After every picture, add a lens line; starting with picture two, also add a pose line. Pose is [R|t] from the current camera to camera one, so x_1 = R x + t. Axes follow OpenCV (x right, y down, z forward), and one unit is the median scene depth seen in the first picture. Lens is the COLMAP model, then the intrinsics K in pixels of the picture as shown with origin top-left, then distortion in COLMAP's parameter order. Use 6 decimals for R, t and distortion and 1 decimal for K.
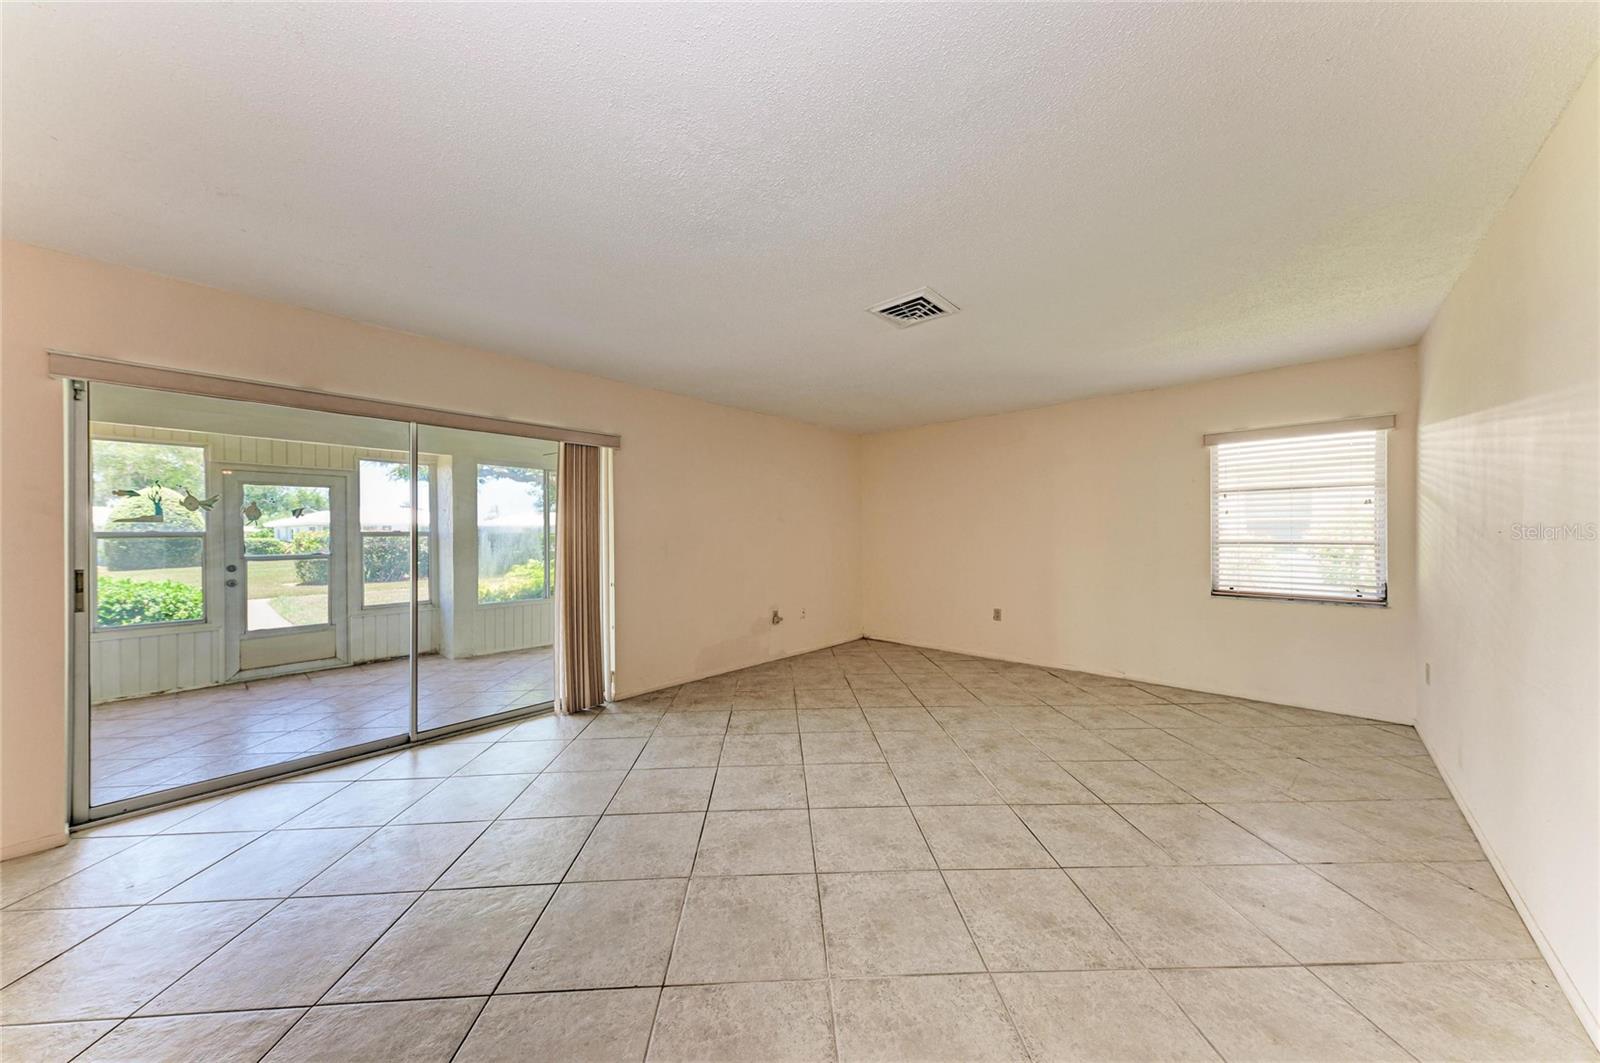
lens RADIAL K [[535.8, 0, 796.4], [0, 535.8, 524.9], [0, 0, 1]] dist [0.021865, -0.003724]
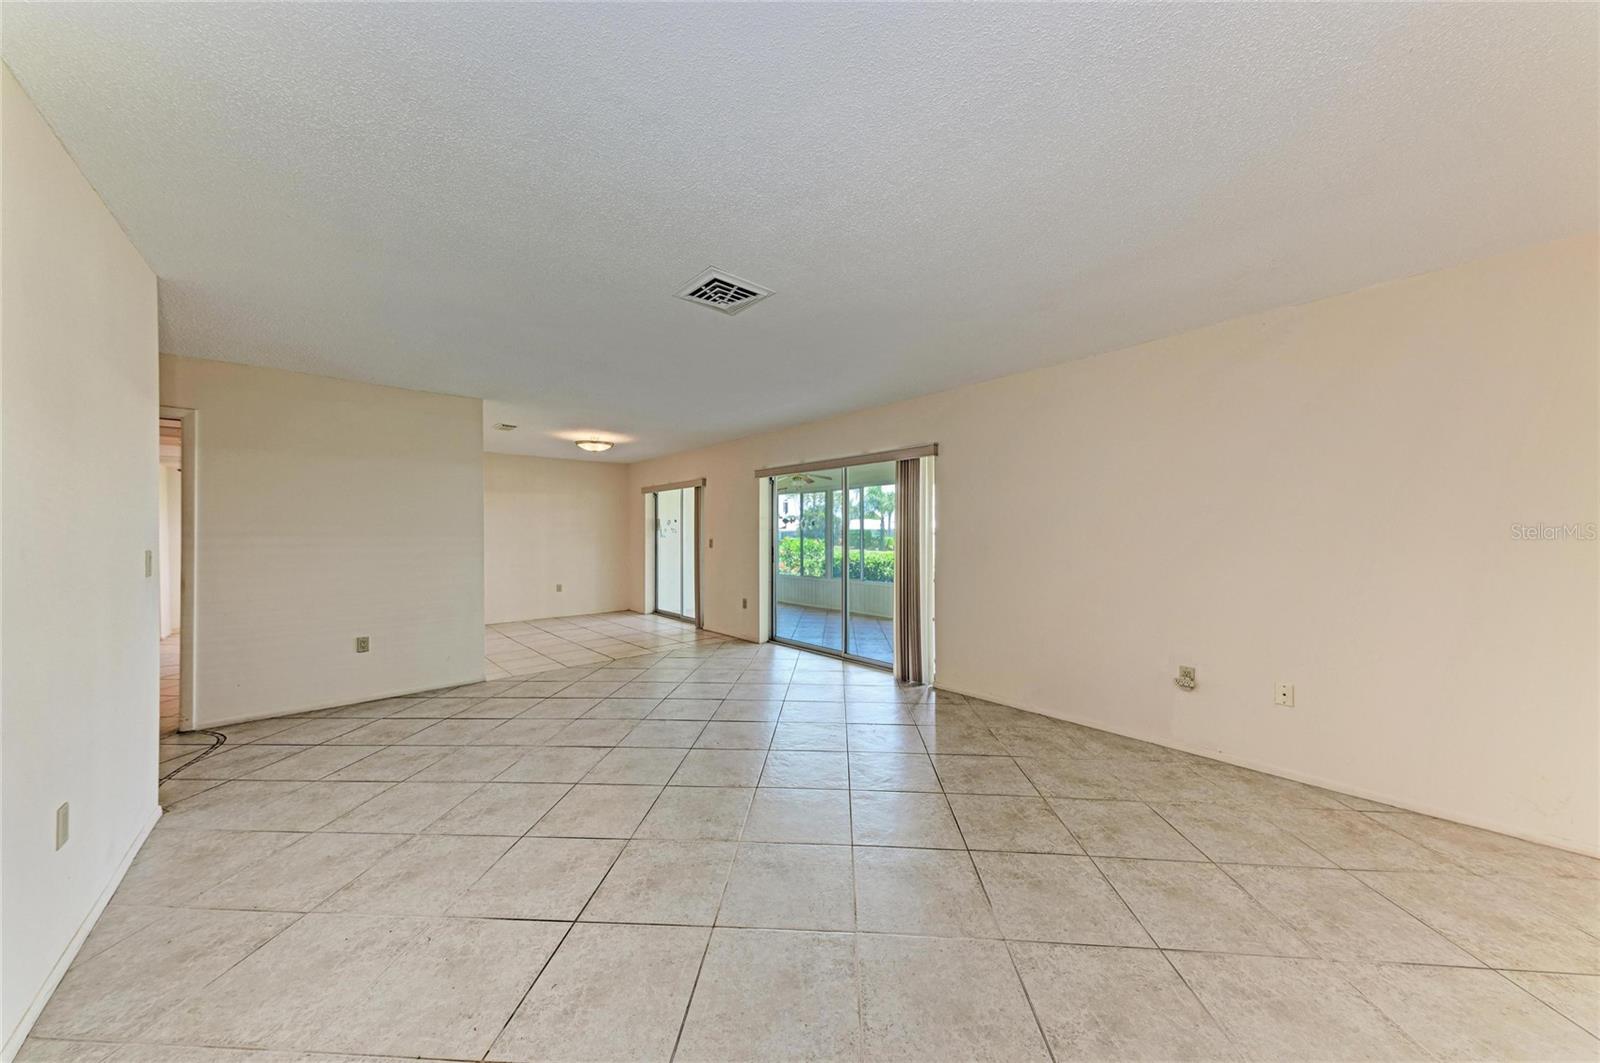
lens RADIAL K [[535.8, 0, 807.0], [0, 535.8, 527.7], [0, 0, 1]] dist [0.021865, -0.003724]
pose [[-0.103655, -0.006354, -0.994593, 1.003374], [0.019667, 0.999771, -0.008437, 0.009575], [0.994419, -0.020435, -0.103507, 1.112234]]
